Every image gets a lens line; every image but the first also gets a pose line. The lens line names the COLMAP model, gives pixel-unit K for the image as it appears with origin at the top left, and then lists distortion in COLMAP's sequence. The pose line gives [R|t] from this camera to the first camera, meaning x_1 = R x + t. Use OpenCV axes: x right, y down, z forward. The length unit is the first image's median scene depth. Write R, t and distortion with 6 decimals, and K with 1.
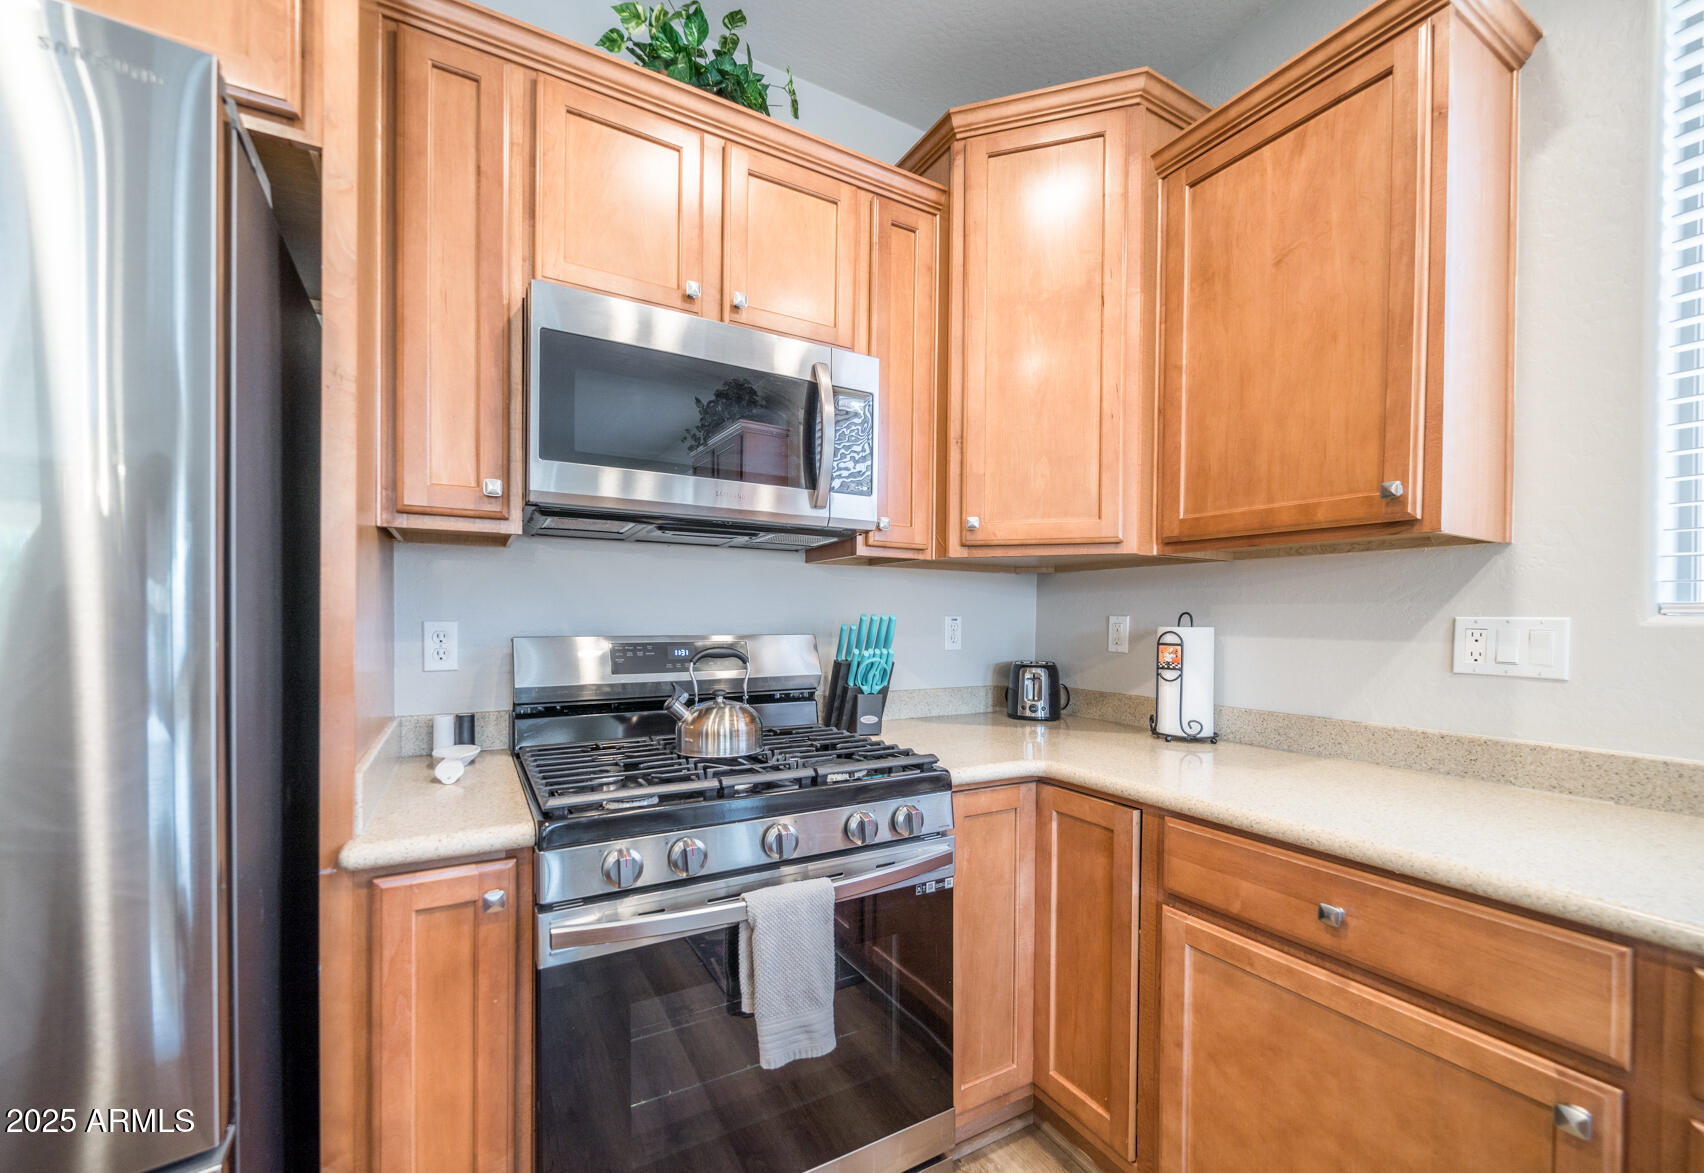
lens RADIAL K [[671.2, 0, 816.4], [0, 671.2, 620.9], [0, 0, 1]] dist [0.002316, 0.000126]
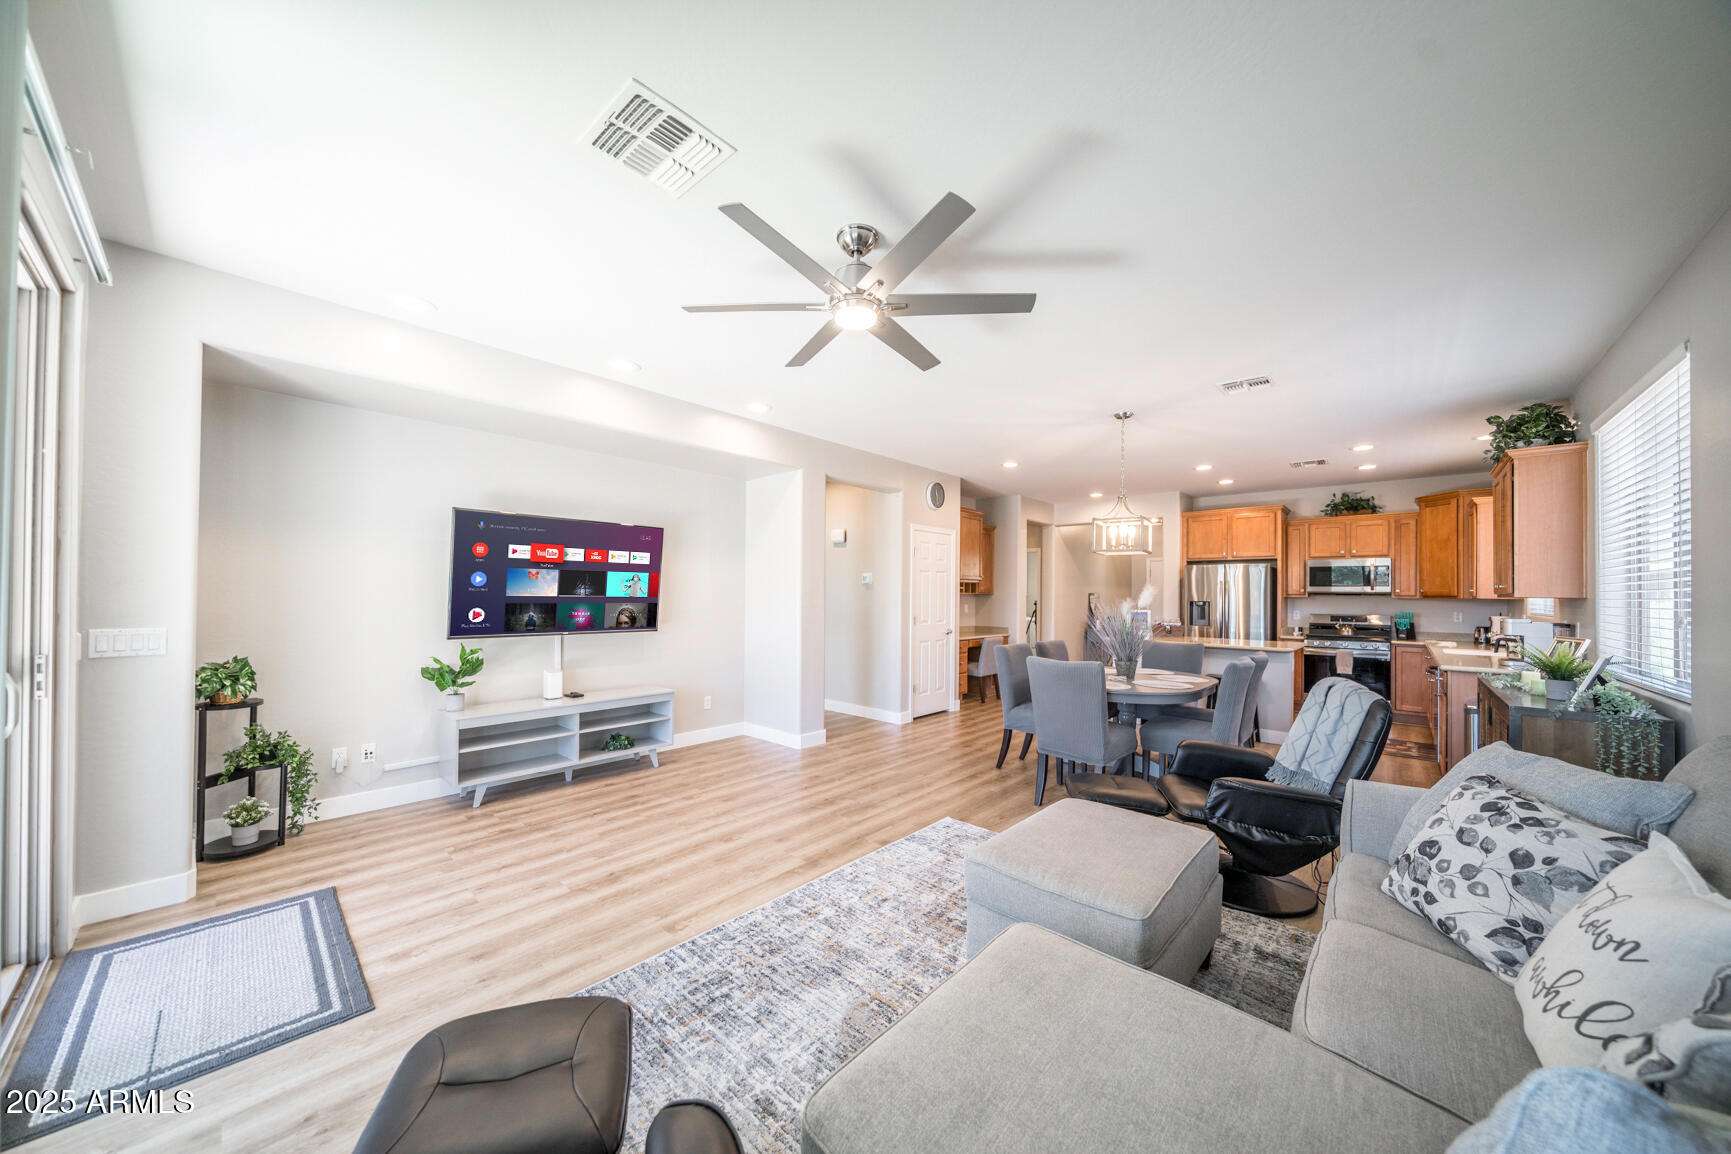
lens RADIAL K [[599.8, 0, 851.2], [0, 599.8, 588.4], [0, 0, 1]] dist [-0.009720, 0.001008]
pose [[0.328122, -0.017727, -0.944469, 2.997221], [-0.014376, 0.999614, -0.023756, -0.016620], [0.944526, 0.021372, 0.327740, -4.245114]]
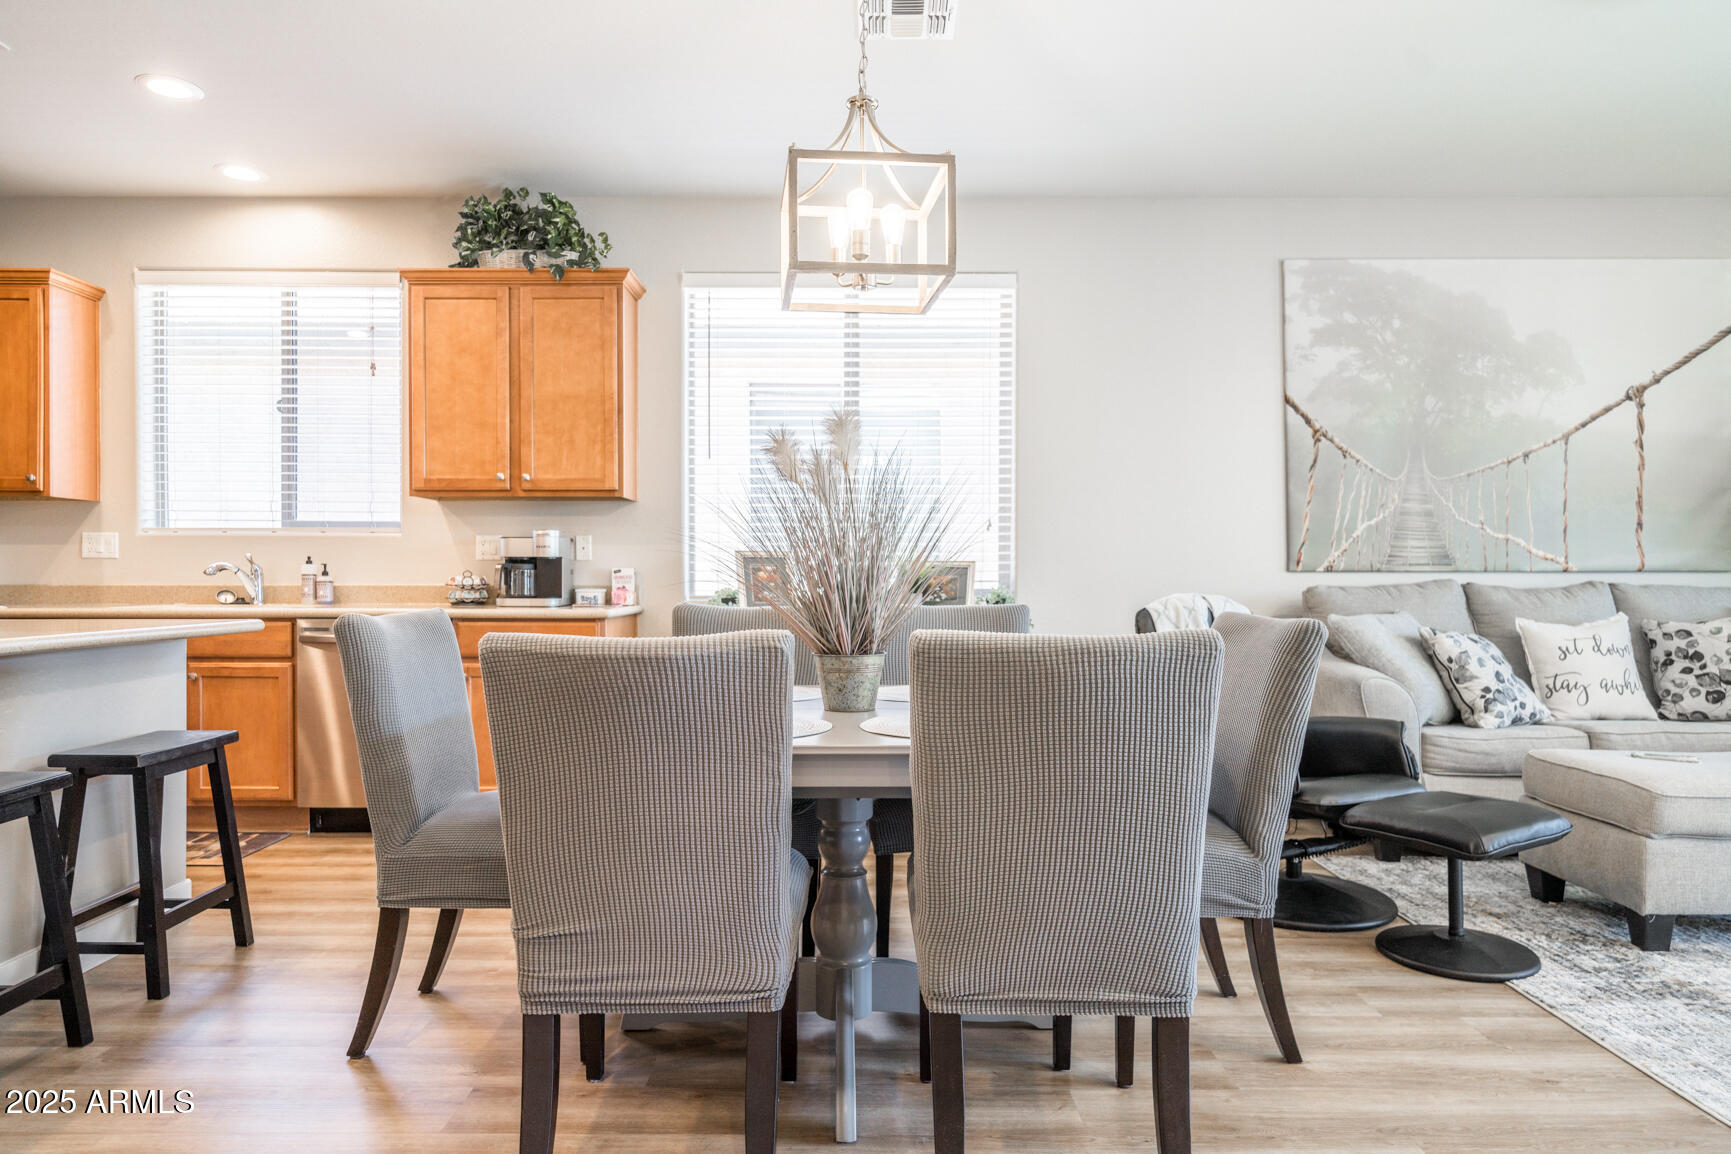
lens RADIAL K [[1059.3, 0, 863.2], [0, 1059.3, 593.4], [0, 0, 1]] dist [-0.007173, -0.001010]
pose [[0.454731, -0.025317, 0.890269, -0.926834], [0.008596, 0.999674, 0.024037, 0.123500], [-0.890587, -0.003278, 0.454801, -2.698652]]
